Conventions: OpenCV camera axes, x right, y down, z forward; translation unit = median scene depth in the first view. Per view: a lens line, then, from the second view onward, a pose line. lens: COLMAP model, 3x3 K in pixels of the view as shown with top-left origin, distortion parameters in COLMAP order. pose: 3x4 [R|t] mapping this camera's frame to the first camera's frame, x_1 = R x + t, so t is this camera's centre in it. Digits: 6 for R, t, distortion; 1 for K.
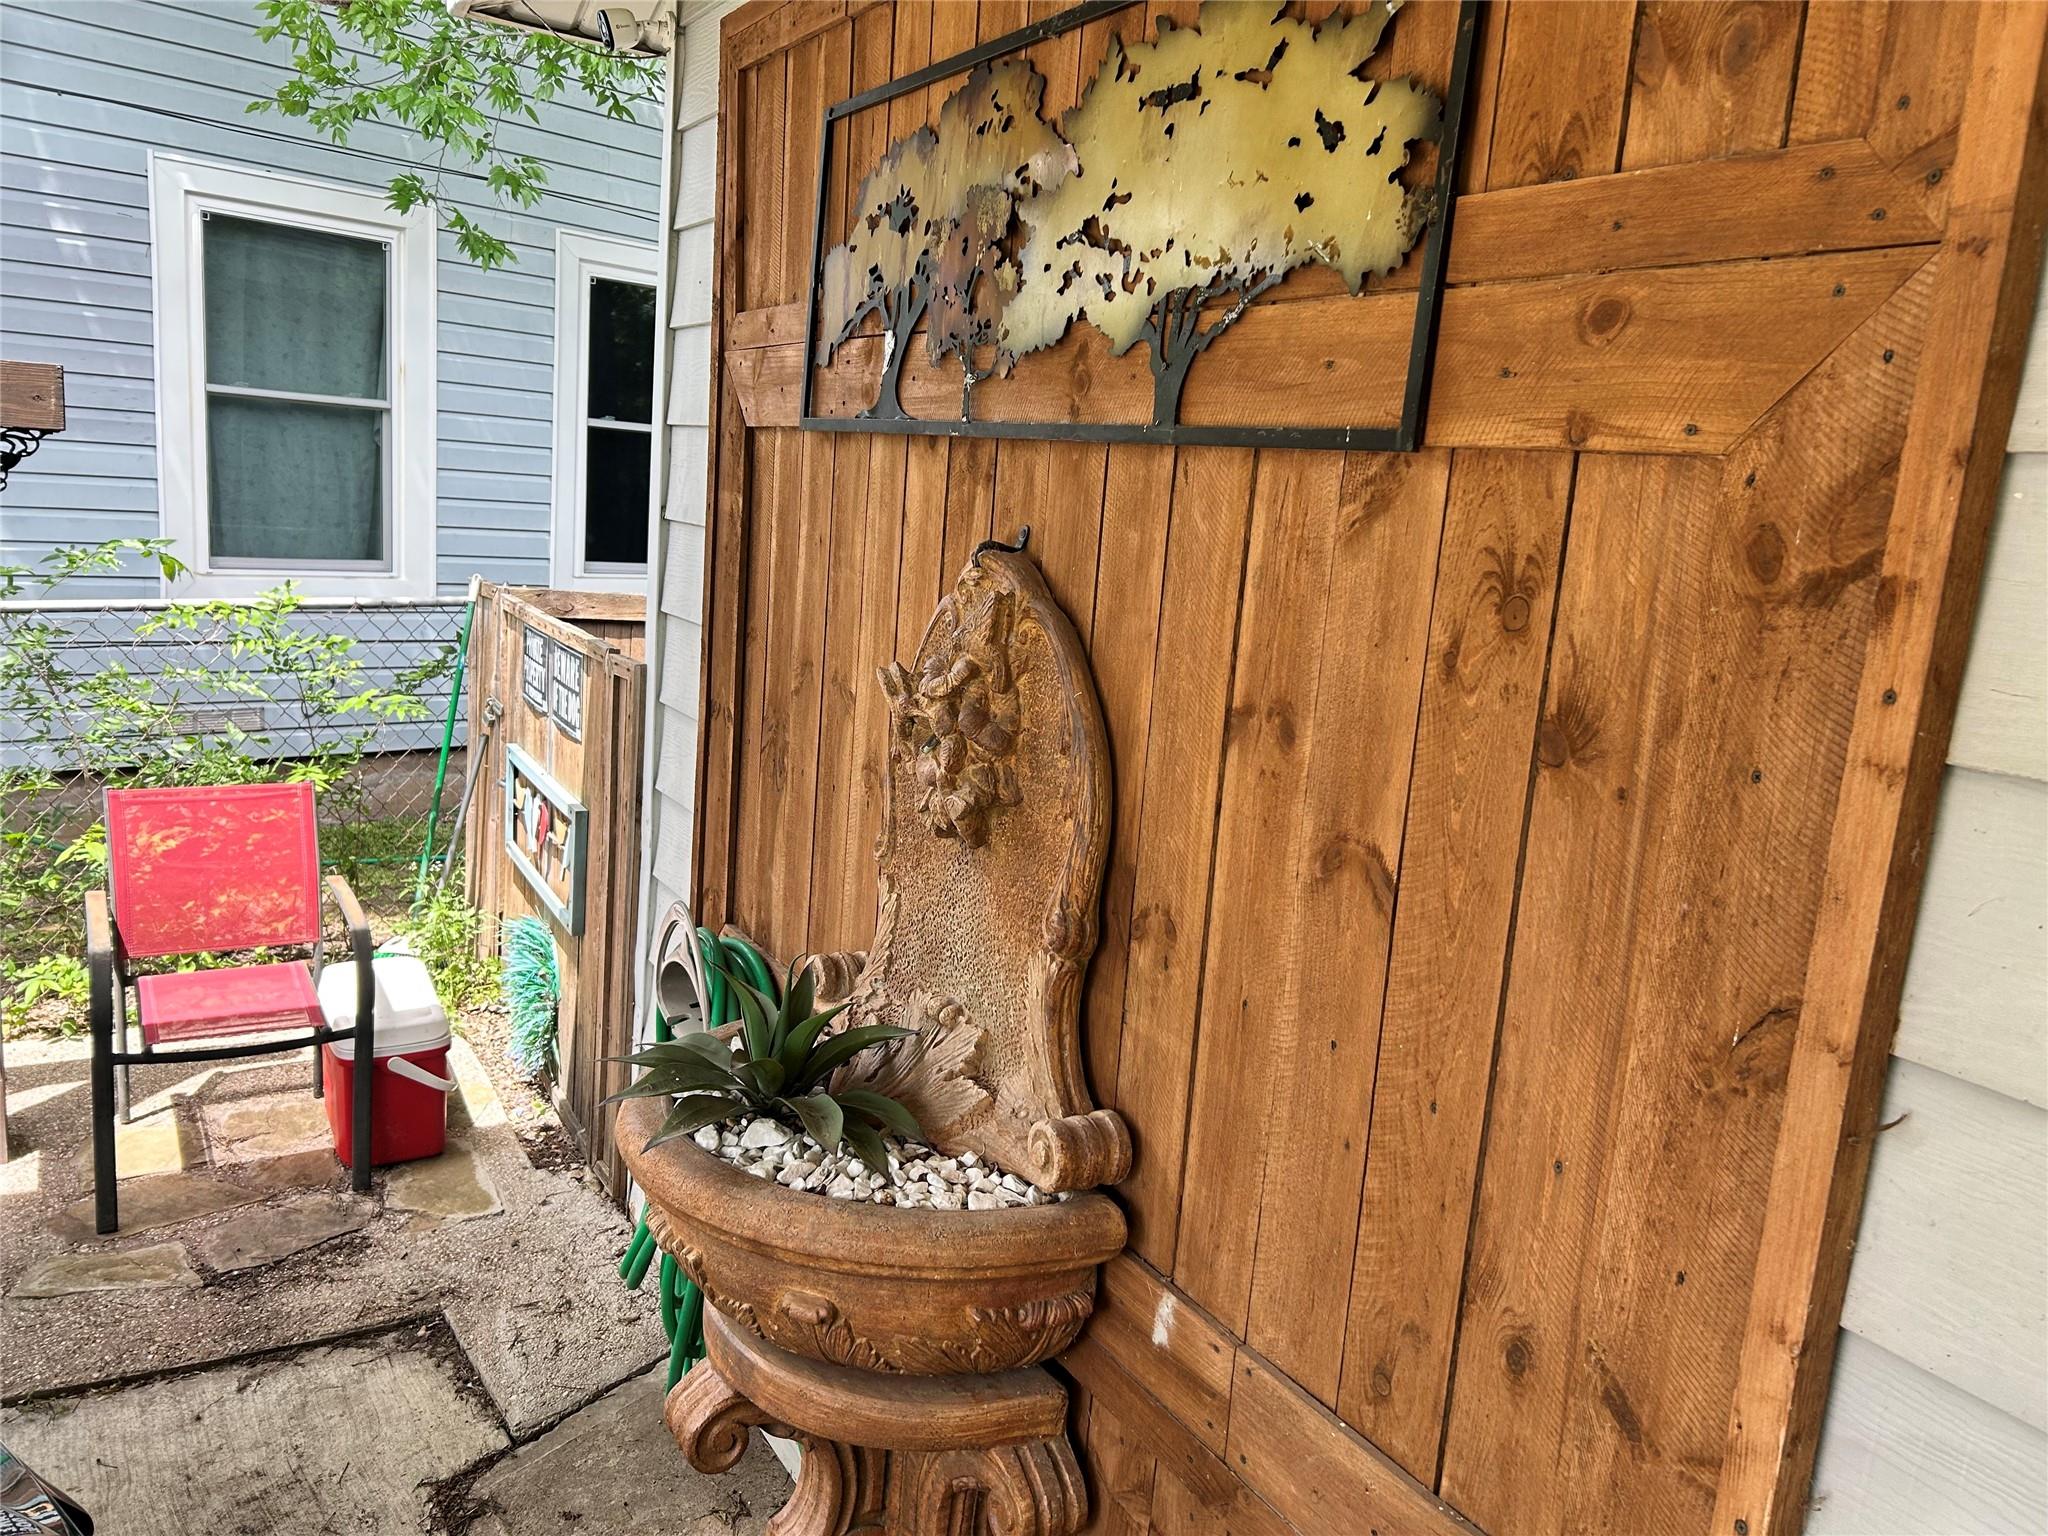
lens RADIAL K [[1549.7, 0, 1032.6], [0, 1549.7, 770.6], [0, 0, 1]] dist [0.033182, -0.009170]
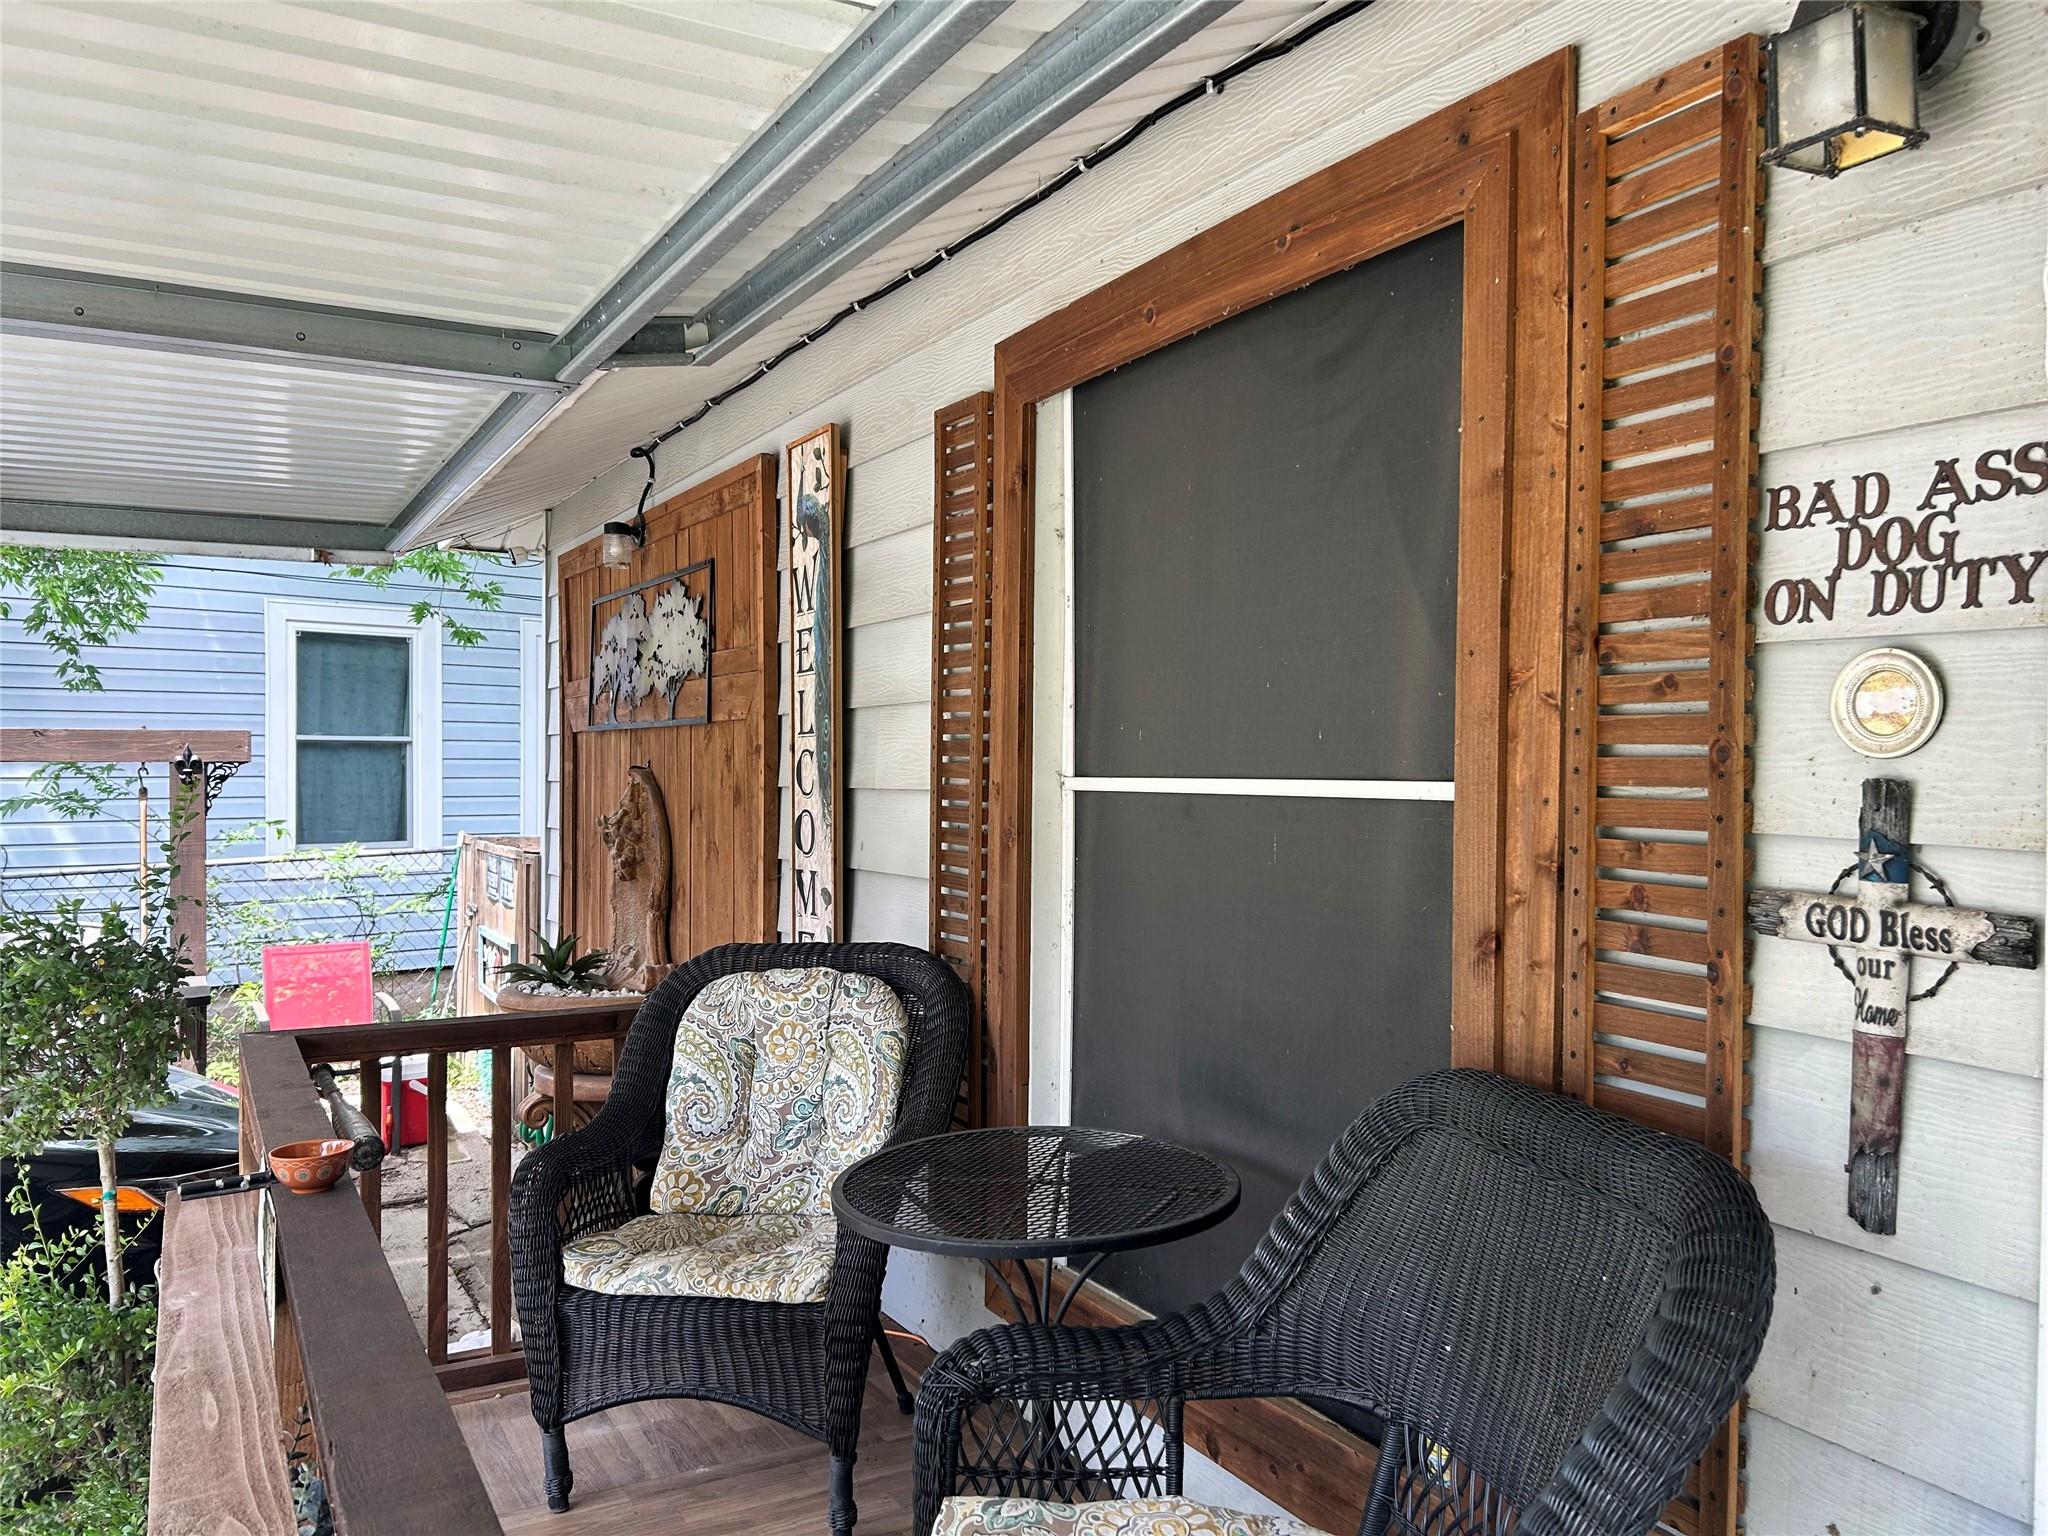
lens RADIAL K [[1549.7, 0, 1017.3], [0, 1549.7, 765.4], [0, 0, 1]] dist [0.033182, -0.009170]
pose [[0.996983, -0.076603, -0.012559, 0.263837], [0.072963, 0.979985, -0.185218, 0.156689], [0.026496, 0.183743, 0.982617, -0.640282]]
